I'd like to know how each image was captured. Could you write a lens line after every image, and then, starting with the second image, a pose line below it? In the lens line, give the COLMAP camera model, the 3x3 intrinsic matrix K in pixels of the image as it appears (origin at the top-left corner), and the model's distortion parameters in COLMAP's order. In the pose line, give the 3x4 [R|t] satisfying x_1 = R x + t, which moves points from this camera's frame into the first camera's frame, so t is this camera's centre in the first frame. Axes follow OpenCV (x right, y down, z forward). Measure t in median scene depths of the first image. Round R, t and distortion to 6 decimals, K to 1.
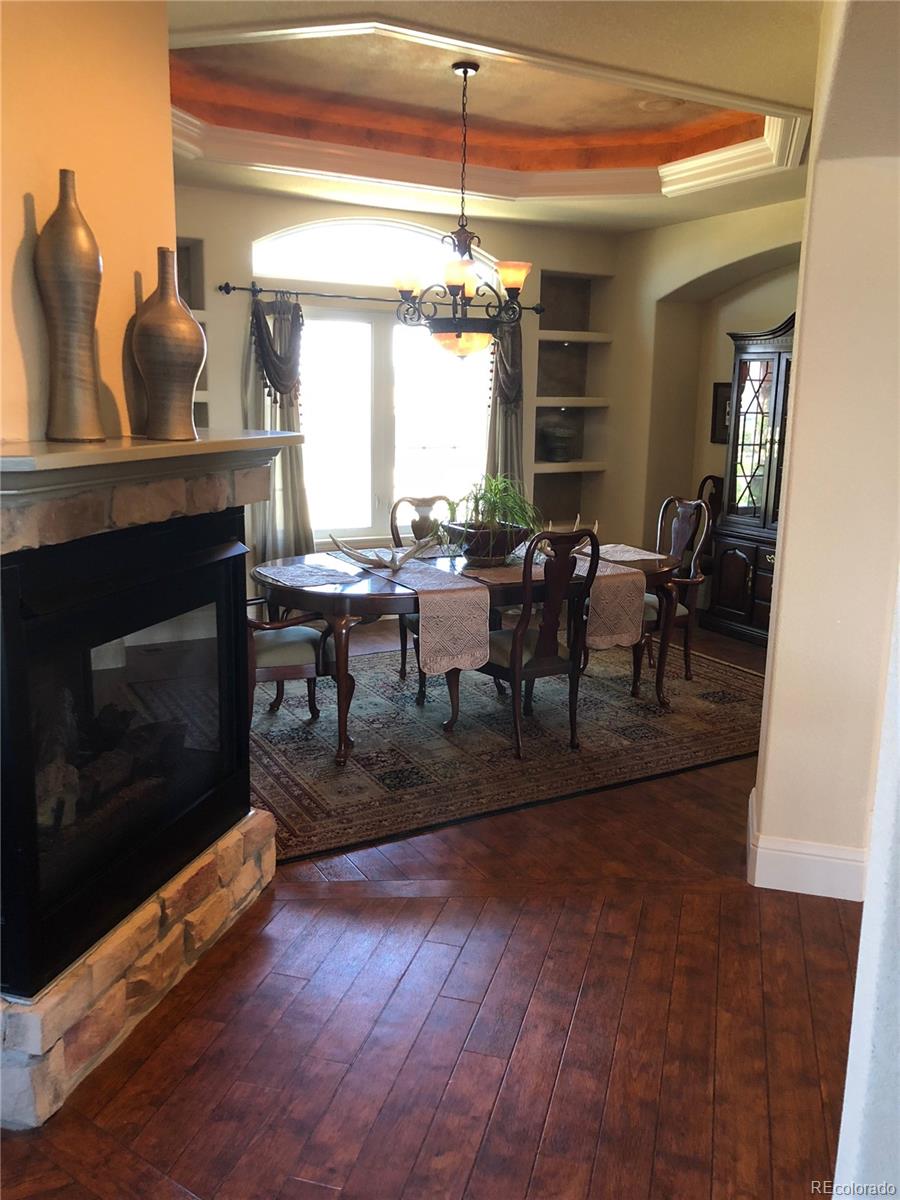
lens RADIAL K [[992.5, 0, 455.5], [0, 992.5, 600.4], [0, 0, 1]] dist [0.057624, -0.060243]
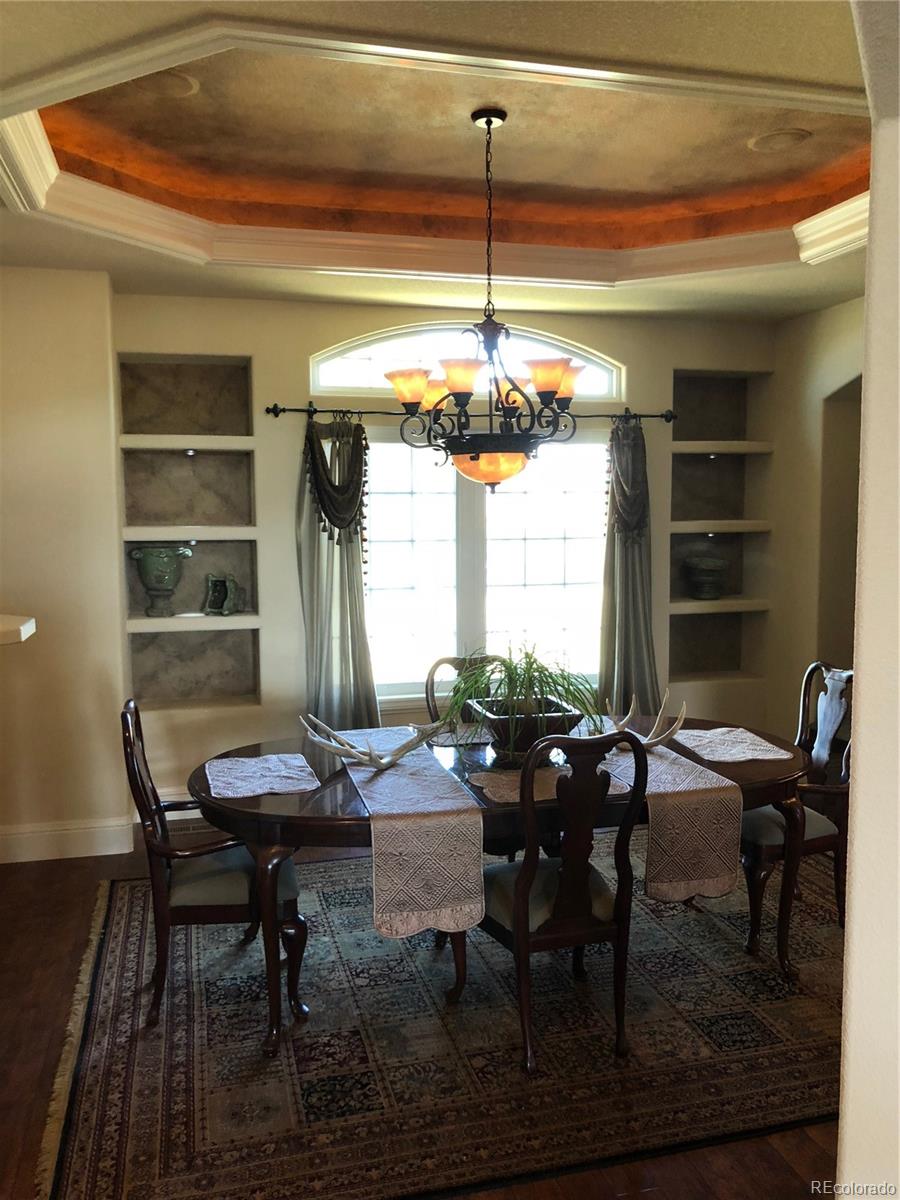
lens RADIAL K [[992.5, 0, 446.0], [0, 992.5, 610.1], [0, 0, 1]] dist [0.057624, -0.060243]
pose [[0.967293, 0.004450, -0.253622, 0.135046], [-0.029338, 0.995099, -0.094433, -0.063307], [0.251959, 0.098785, 0.962683, 0.224860]]
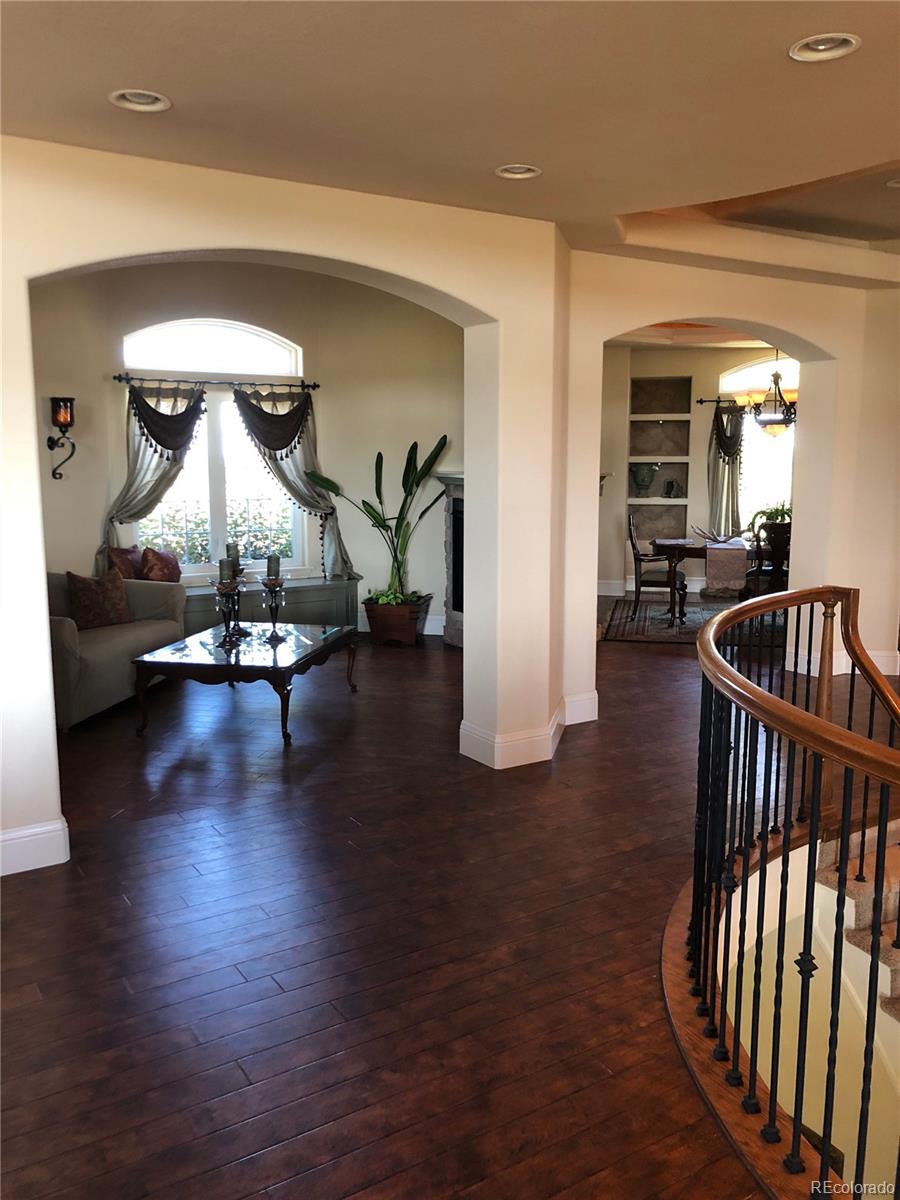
lens RADIAL K [[992.5, 0, 446.0], [0, 992.5, 598.2], [0, 0, 1]] dist [0.057624, -0.060243]
pose [[0.746857, 0.076415, -0.660579, 0.677637], [-0.120878, 0.992427, -0.021862, 0.150815], [0.653906, 0.096177, 0.750438, -0.676073]]
